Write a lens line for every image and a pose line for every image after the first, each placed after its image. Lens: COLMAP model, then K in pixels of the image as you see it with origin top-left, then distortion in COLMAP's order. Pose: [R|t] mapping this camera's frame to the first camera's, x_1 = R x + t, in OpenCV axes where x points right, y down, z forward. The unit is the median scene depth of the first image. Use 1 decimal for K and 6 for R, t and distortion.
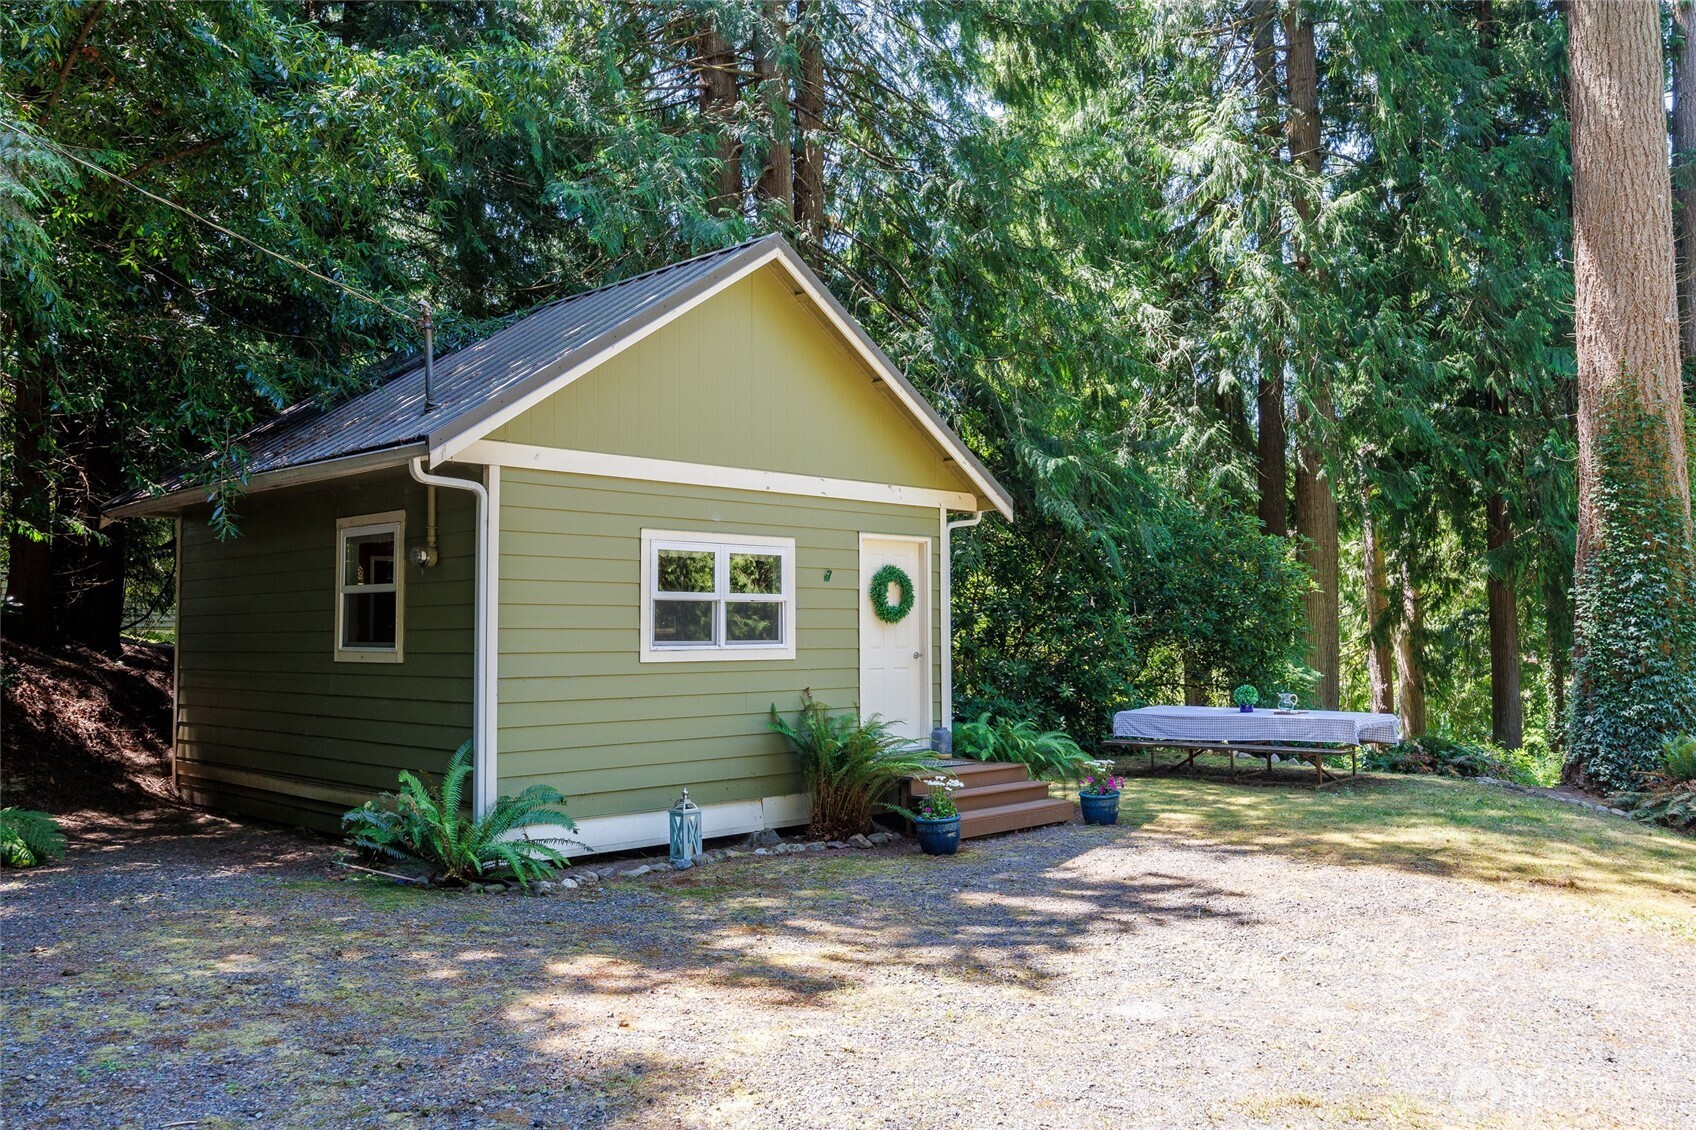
lens RADIAL K [[1341.9, 0, 853.8], [0, 1341.9, 562.0], [0, 0, 1]] dist [-0.004237, 0.002323]
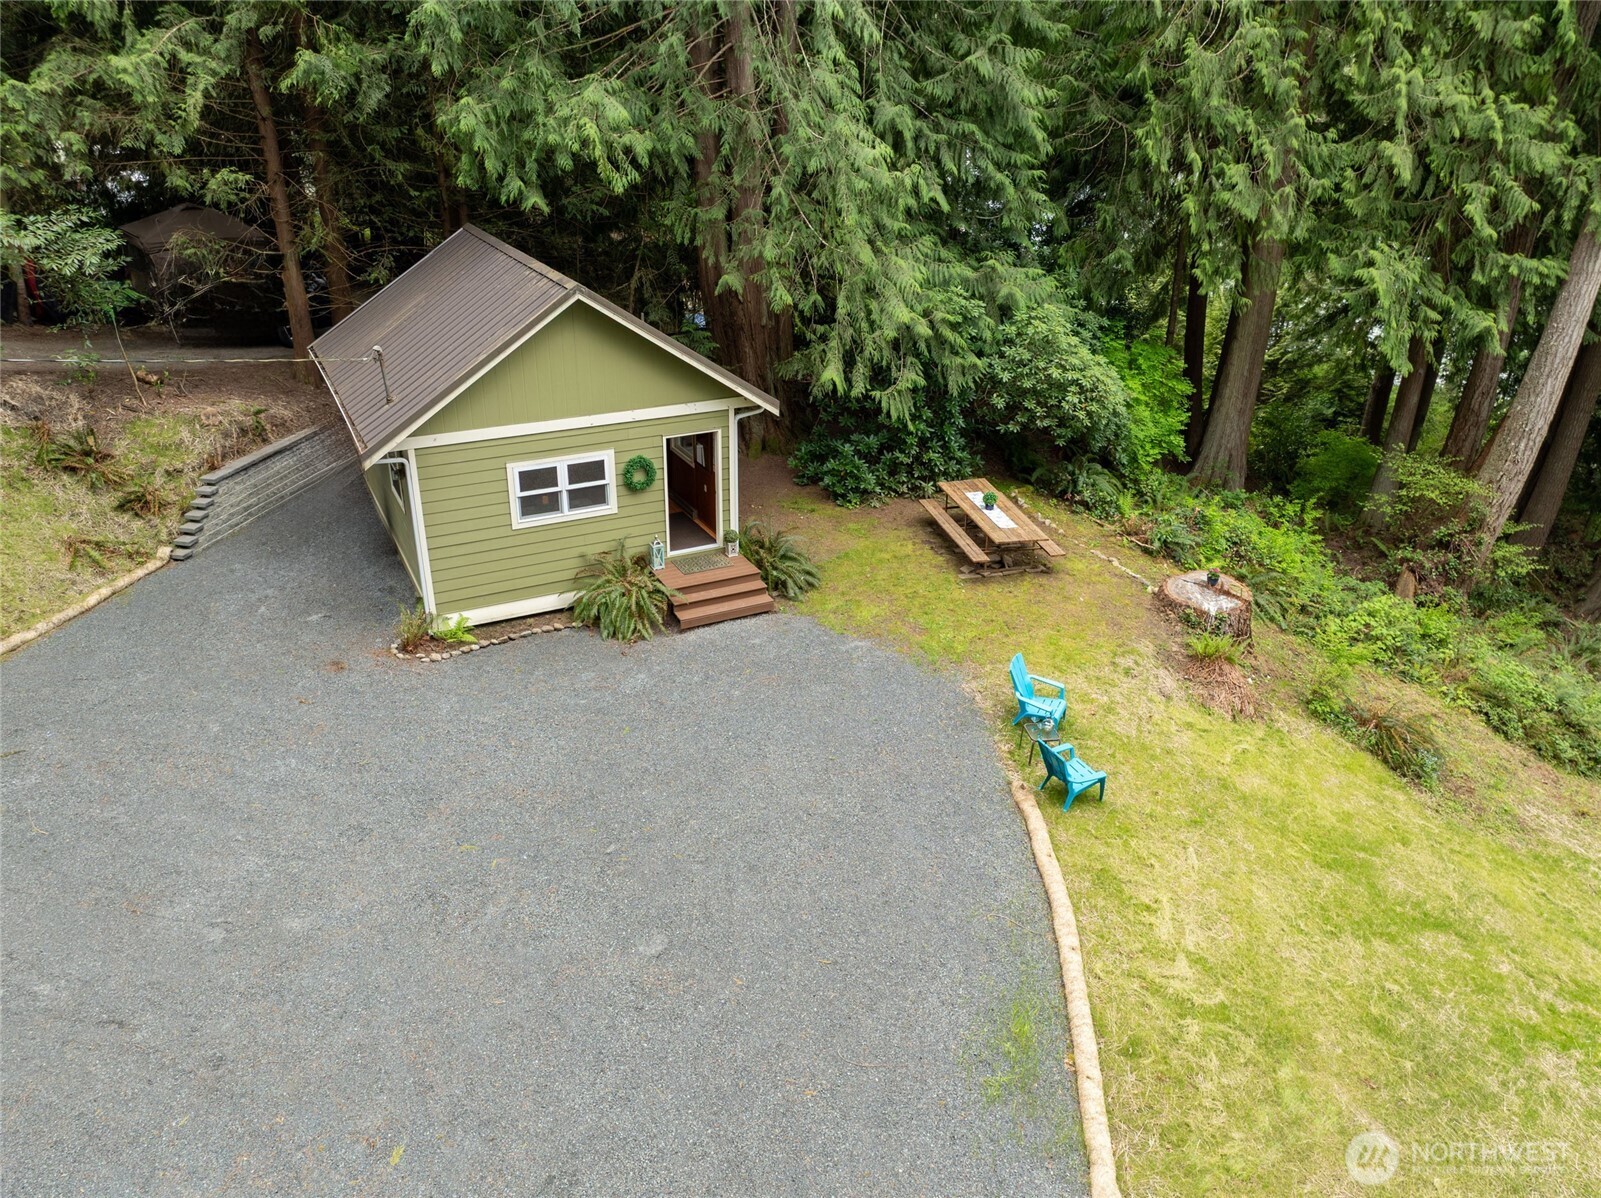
lens RADIAL K [[1133.5, 0, 806.6], [0, 1133.5, 593.8], [0, 0, 1]] dist [-0.035091, -0.008410]
pose [[0.957920, 0.145971, -0.247146, 0.593561], [-0.009253, 0.876289, 0.481697, -0.568239], [0.286885, -0.459140, 0.840766, -0.238629]]
